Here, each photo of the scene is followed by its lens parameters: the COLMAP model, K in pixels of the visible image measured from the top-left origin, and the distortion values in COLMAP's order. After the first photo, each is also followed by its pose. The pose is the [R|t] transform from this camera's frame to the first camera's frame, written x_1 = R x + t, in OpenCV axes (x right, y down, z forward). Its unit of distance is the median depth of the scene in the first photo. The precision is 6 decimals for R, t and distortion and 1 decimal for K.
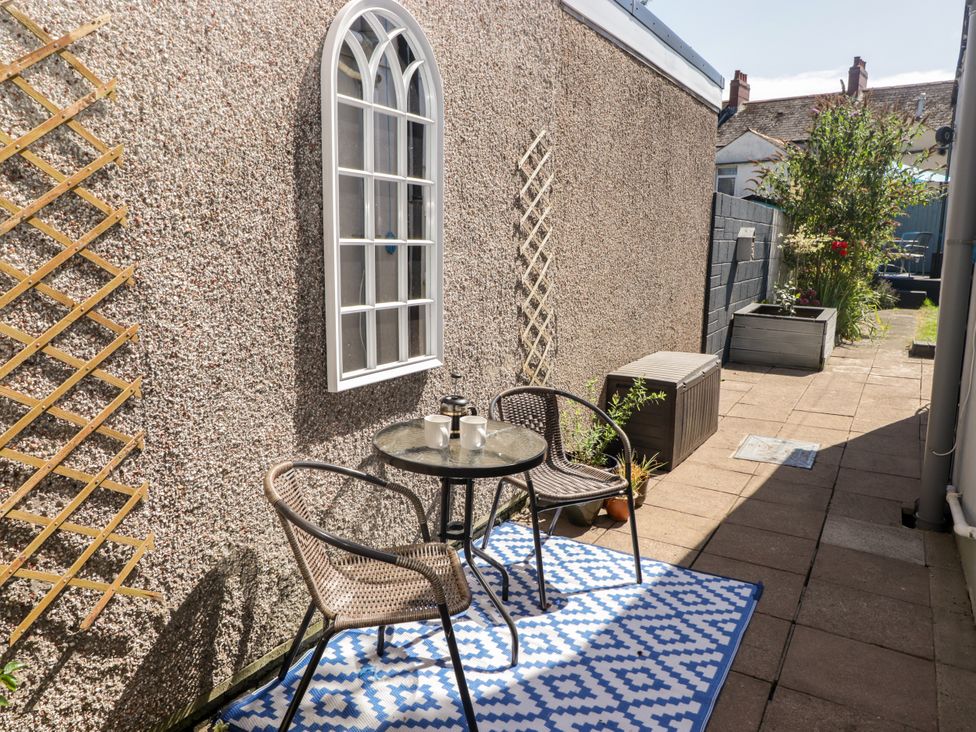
lens RADIAL K [[696.8, 0, 484.9], [0, 696.8, 365.2], [0, 0, 1]] dist [0.009837, -0.007274]
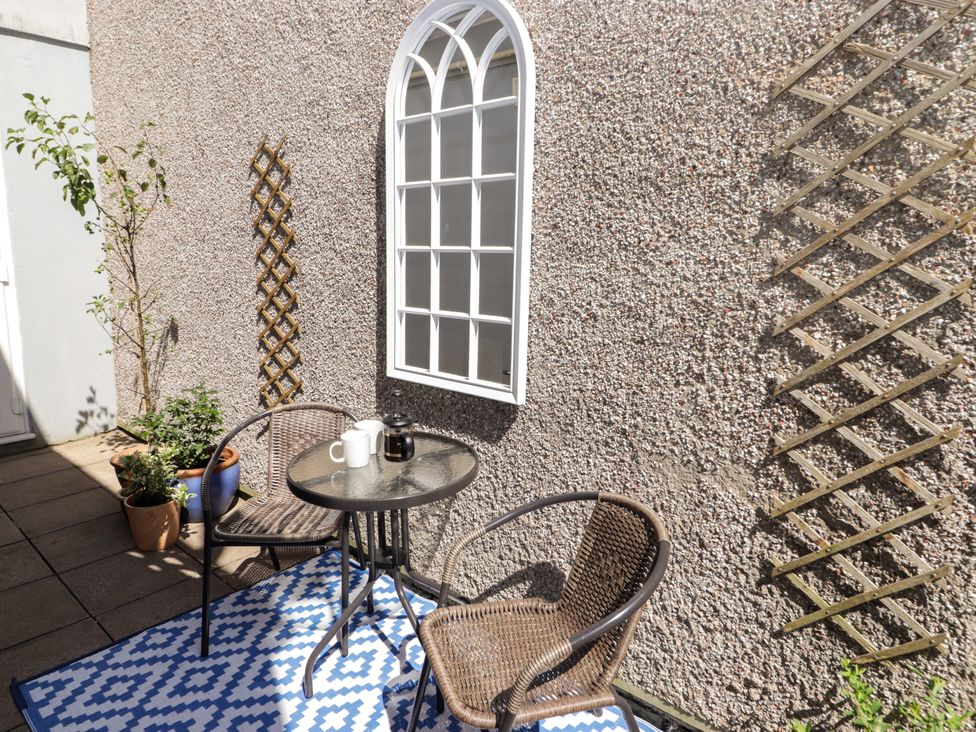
lens RADIAL K [[627.7, 0, 485.5], [0, 627.7, 363.8], [0, 0, 1]] dist [0.008170, -0.012582]
pose [[-0.198064, 0.154391, -0.967954, 0.736168], [-0.186639, 0.963510, 0.191872, -0.204797], [0.962256, 0.218661, -0.162021, 1.256212]]
